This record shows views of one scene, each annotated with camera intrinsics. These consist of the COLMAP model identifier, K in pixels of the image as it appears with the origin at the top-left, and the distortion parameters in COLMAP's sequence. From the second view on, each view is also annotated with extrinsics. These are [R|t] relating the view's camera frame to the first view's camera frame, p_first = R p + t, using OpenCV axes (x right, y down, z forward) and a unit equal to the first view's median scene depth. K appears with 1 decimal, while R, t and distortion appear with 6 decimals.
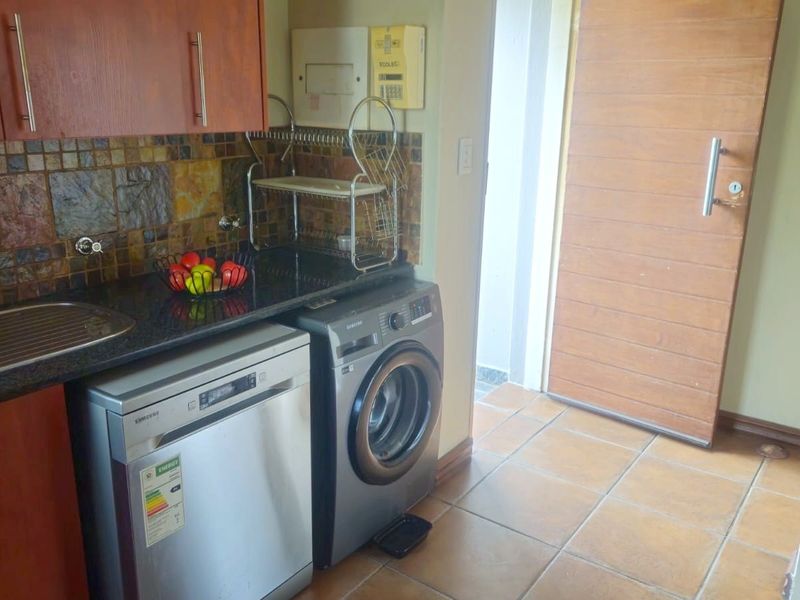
lens RADIAL K [[716.1, 0, 401.7], [0, 716.1, 296.8], [0, 0, 1]] dist [0.096320, -0.084341]
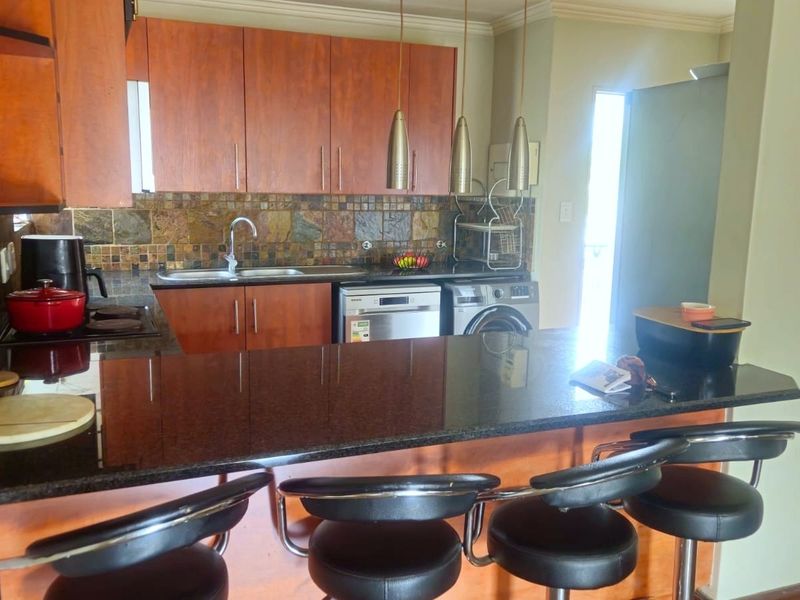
lens RADIAL K [[716.1, 0, 398.6], [0, 716.1, 301.1], [0, 0, 1]] dist [0.096320, -0.084341]
pose [[0.847483, 0.084653, -0.524030, 0.711672], [-0.149061, 0.985432, -0.081877, 0.231277], [0.509465, 0.147502, 0.847755, -0.683594]]
